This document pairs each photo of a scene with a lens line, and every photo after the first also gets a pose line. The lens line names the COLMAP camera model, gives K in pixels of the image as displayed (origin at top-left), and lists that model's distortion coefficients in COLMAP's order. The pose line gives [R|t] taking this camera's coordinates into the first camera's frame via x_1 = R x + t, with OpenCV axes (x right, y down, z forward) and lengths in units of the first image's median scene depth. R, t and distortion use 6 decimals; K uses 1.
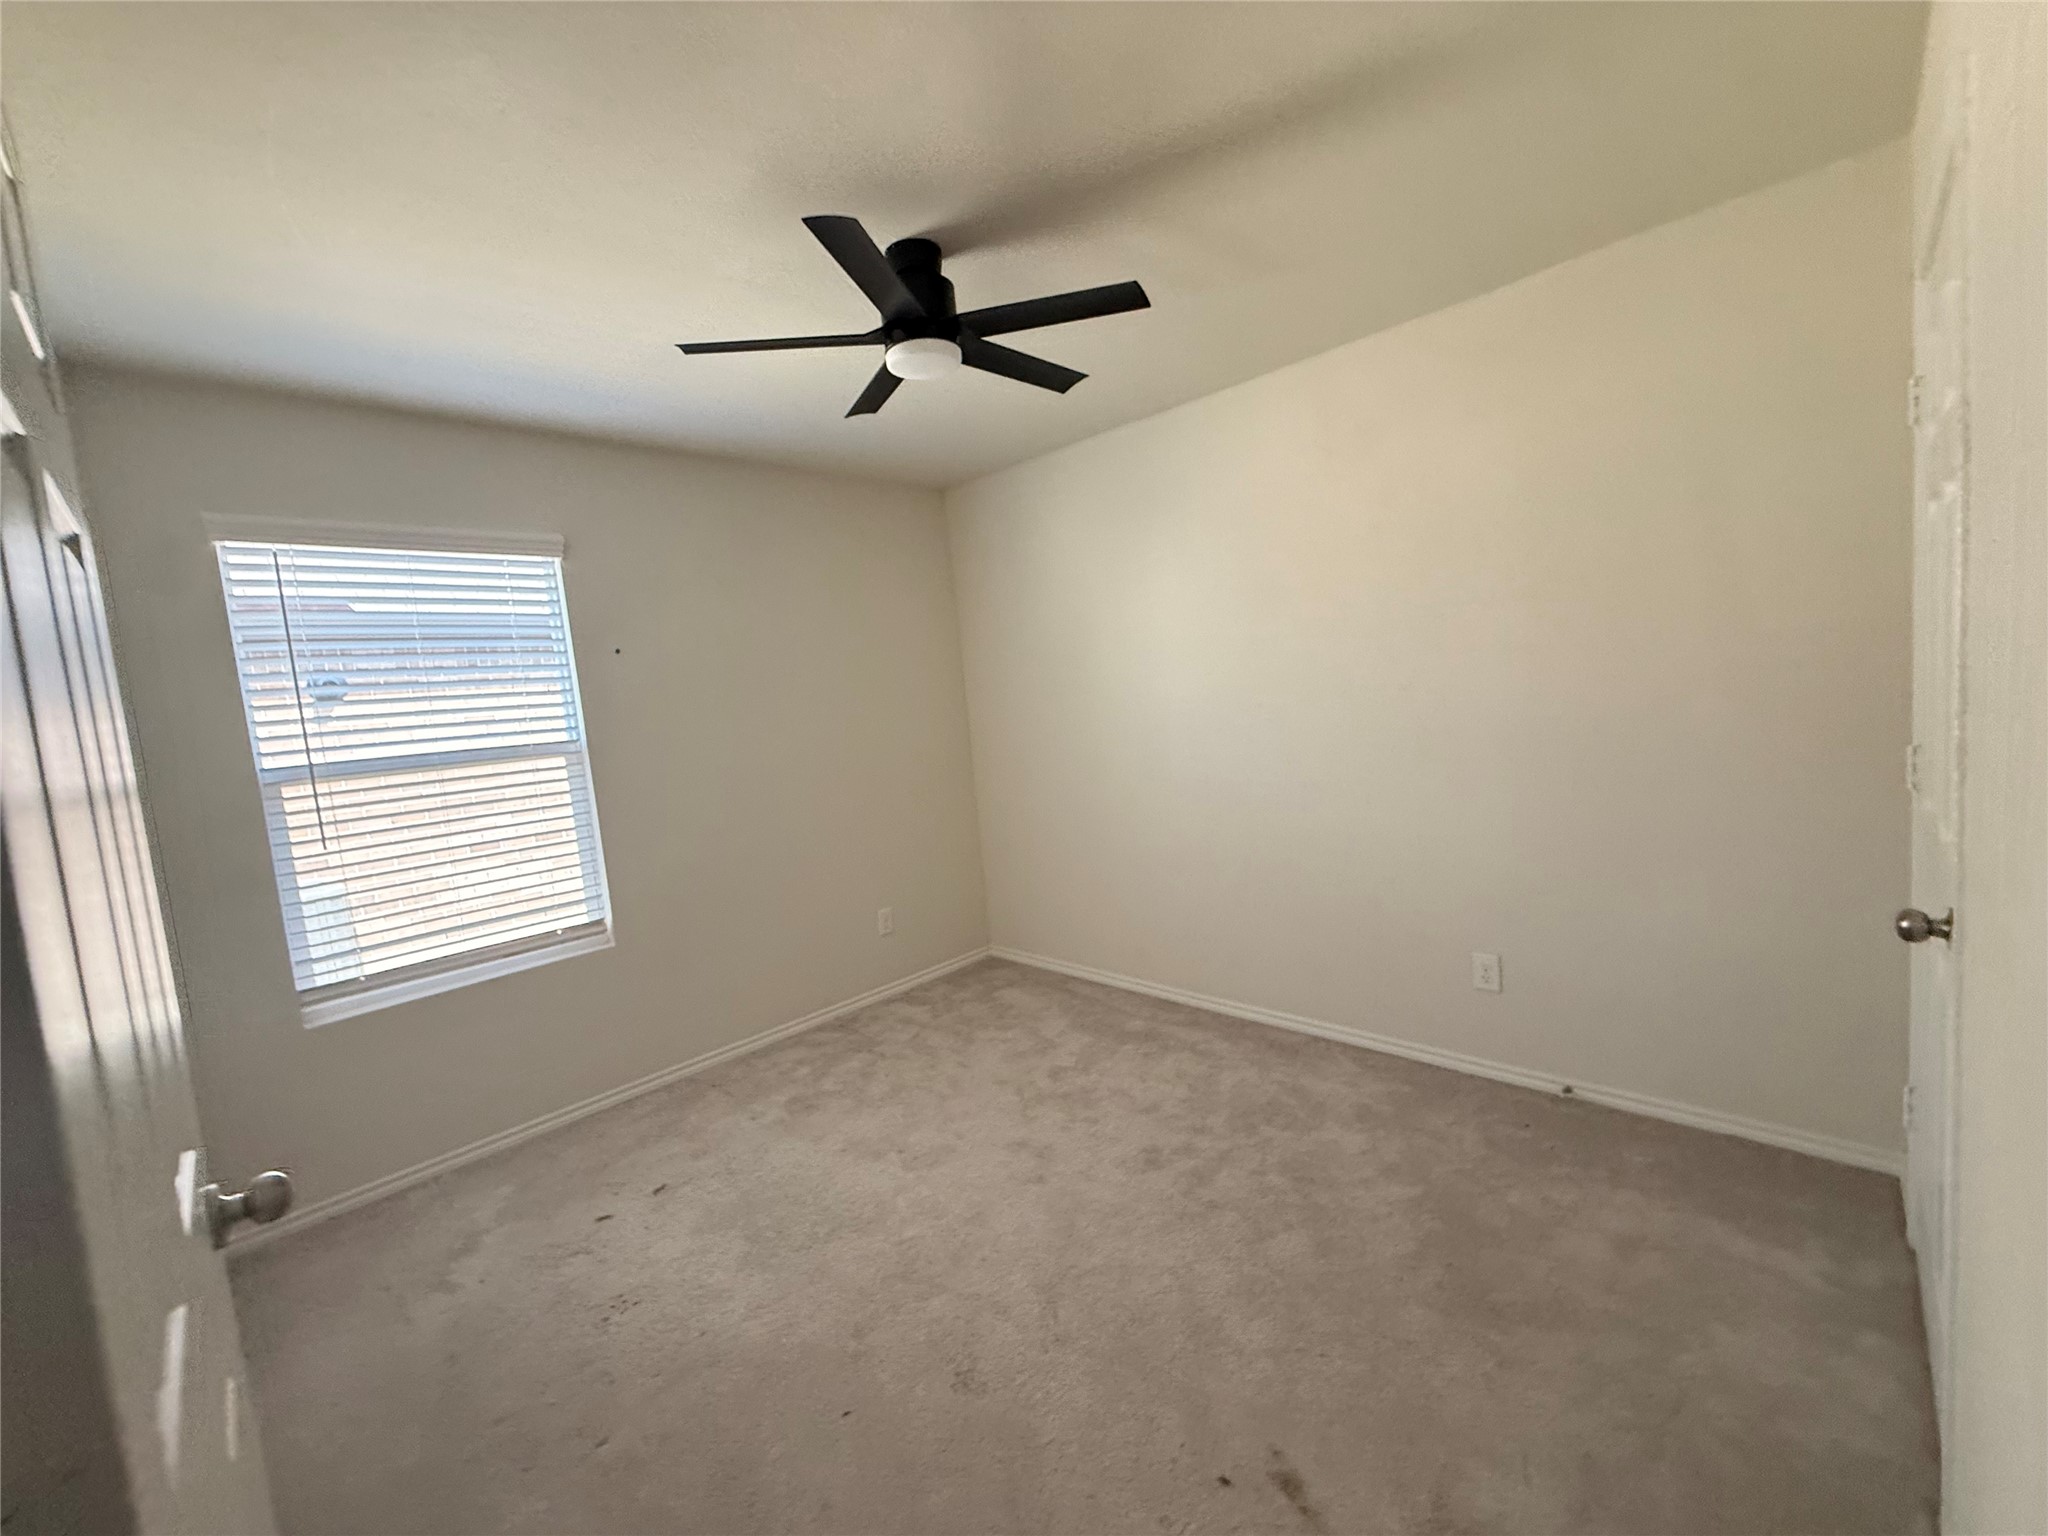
lens RADIAL K [[815.9, 0, 1025.3], [0, 815.9, 771.1], [0, 0, 1]] dist [0.000771, 0.000123]
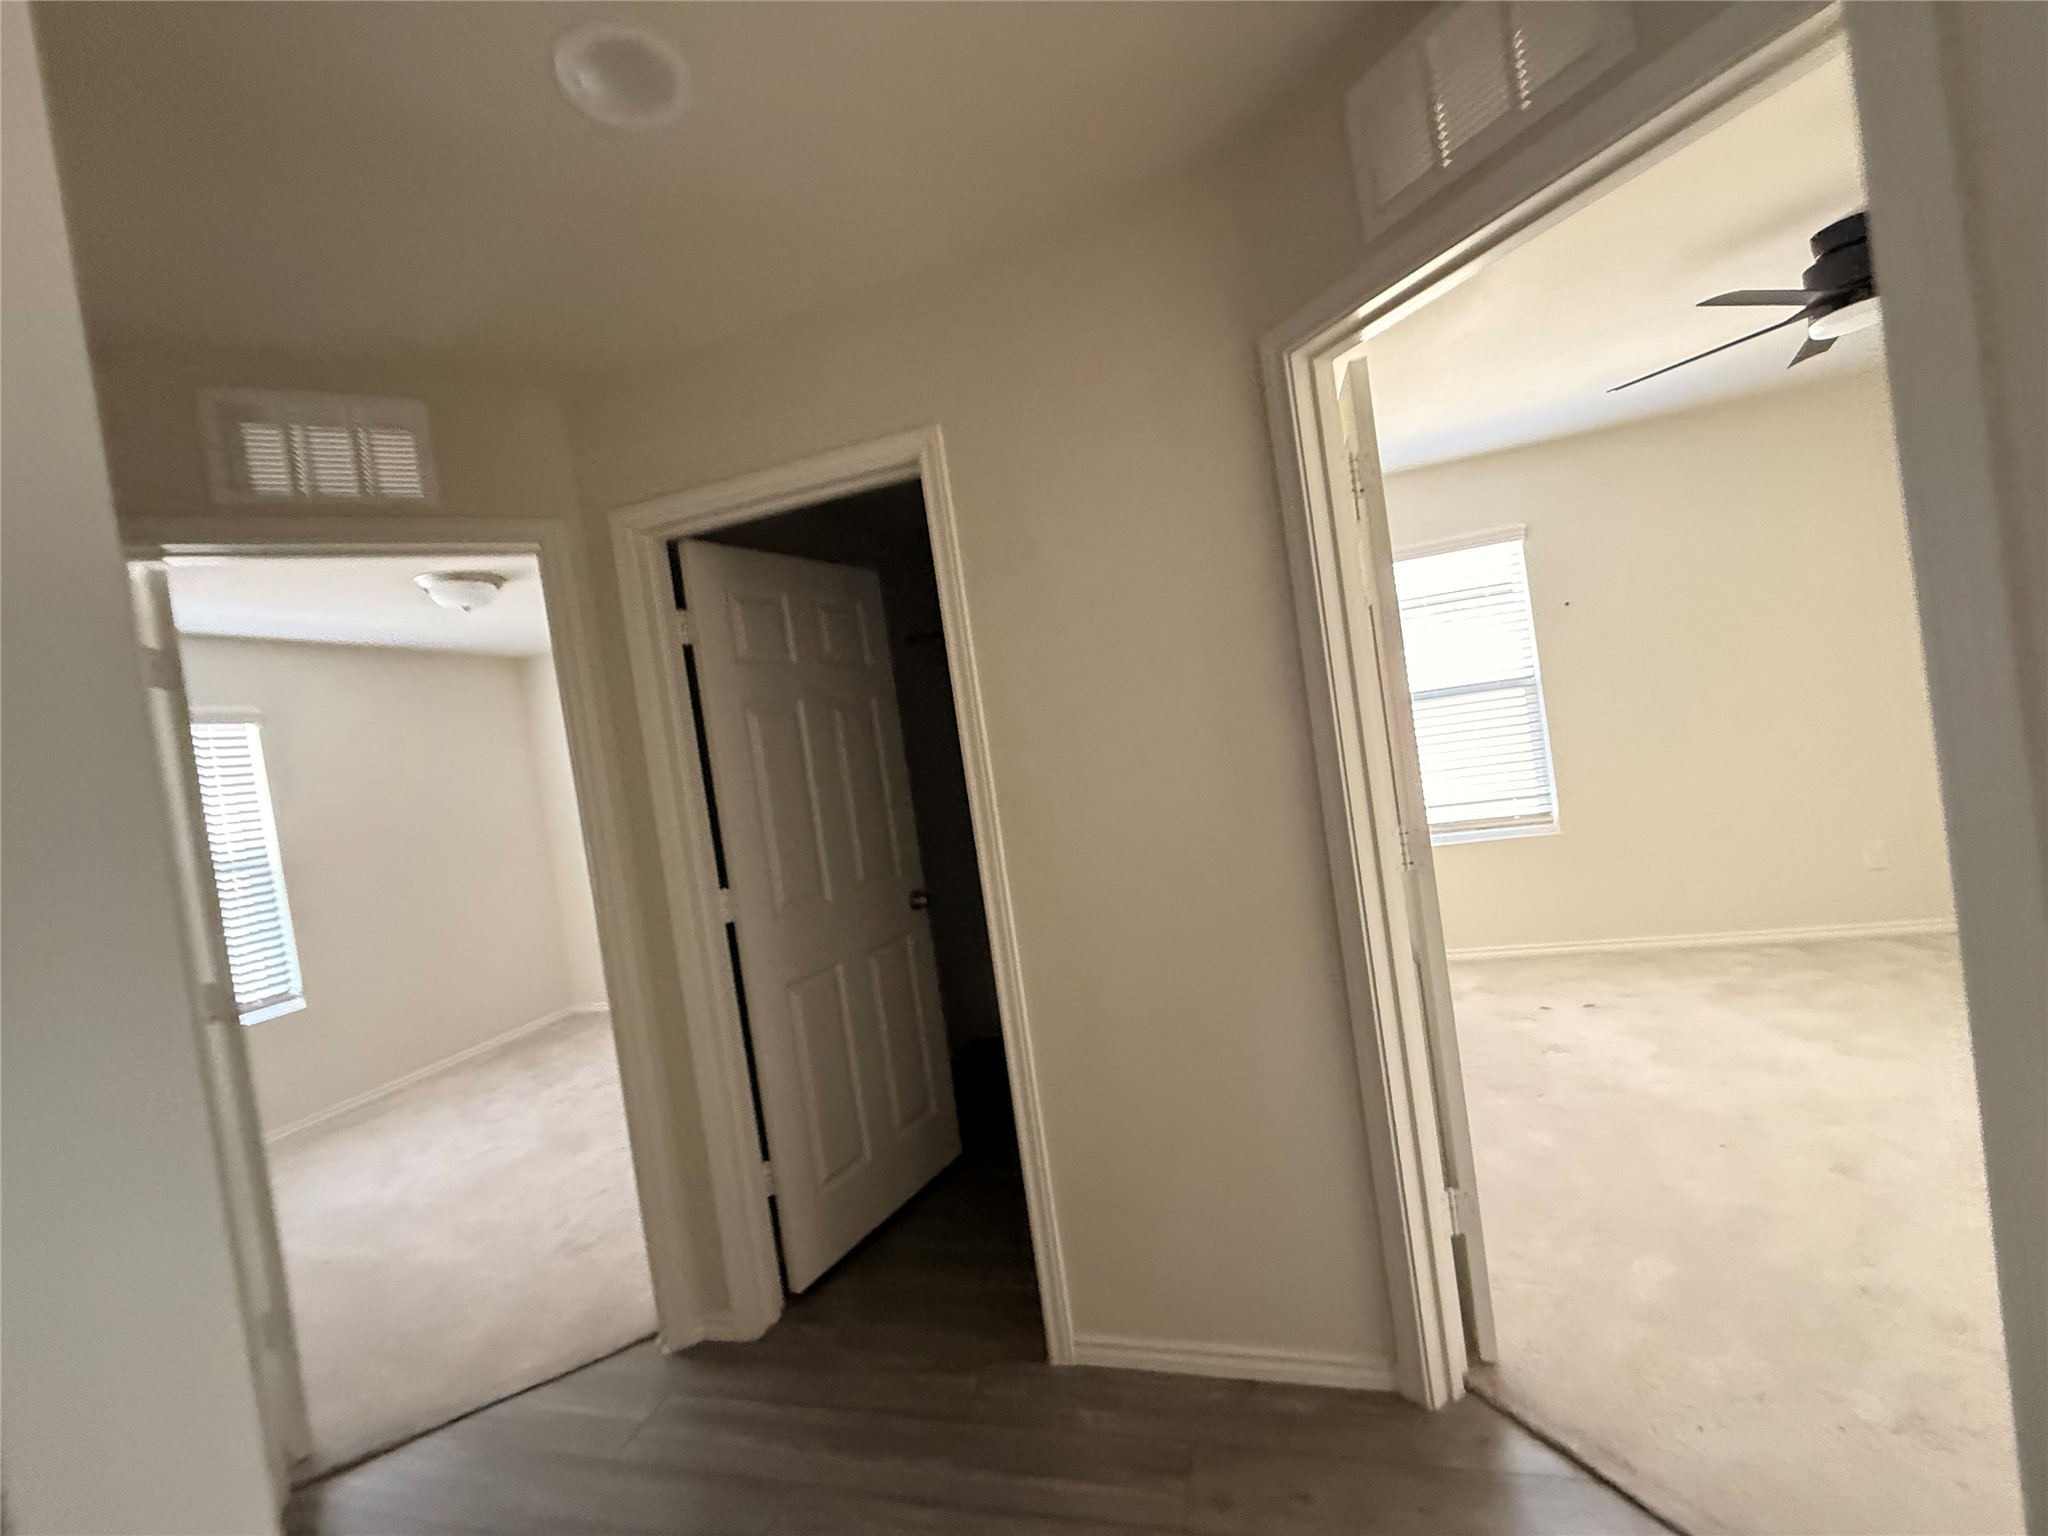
lens RADIAL K [[815.9, 0, 1022.7], [0, 815.9, 771.9], [0, 0, 1]] dist [0.000771, 0.000123]
pose [[0.489051, 0.041643, -0.871261, 0.206938], [0.021699, 0.997970, 0.059880, 0.020823], [0.871985, -0.048190, 0.487154, -0.375662]]
